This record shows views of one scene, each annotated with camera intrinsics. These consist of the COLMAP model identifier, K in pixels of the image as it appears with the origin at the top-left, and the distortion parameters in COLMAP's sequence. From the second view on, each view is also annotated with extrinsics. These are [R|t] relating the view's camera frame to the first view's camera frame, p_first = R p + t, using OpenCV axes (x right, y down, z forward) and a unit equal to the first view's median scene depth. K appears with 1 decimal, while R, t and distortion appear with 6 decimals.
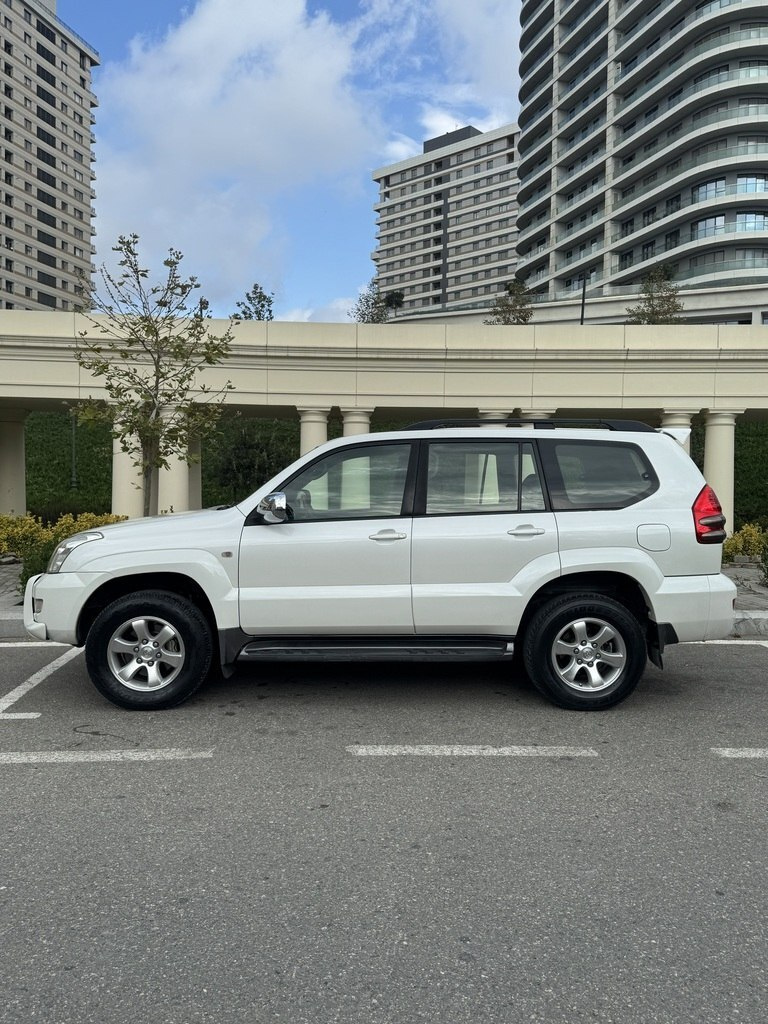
lens RADIAL K [[803.0, 0, 381.4], [0, 803.0, 518.6], [0, 0, 1]] dist [0.109619, -0.162028]
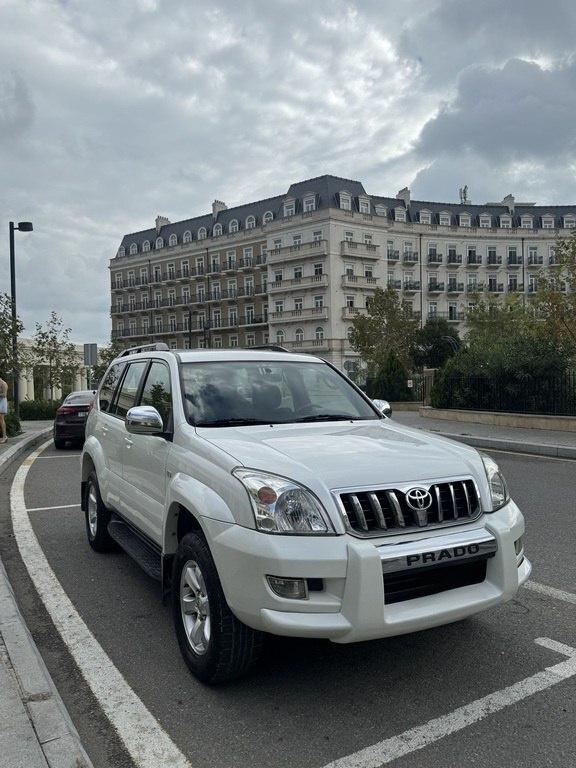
lens RADIAL K [[602.2, 0, 286.1], [0, 602.2, 389.0], [0, 0, 1]] dist [0.109619, -0.162028]
pose [[-0.452747, -0.010790, 0.891574, -0.504802], [0.058428, 0.997419, 0.041742, -0.053394], [-0.889723, 0.070992, -0.450948, 0.856920]]
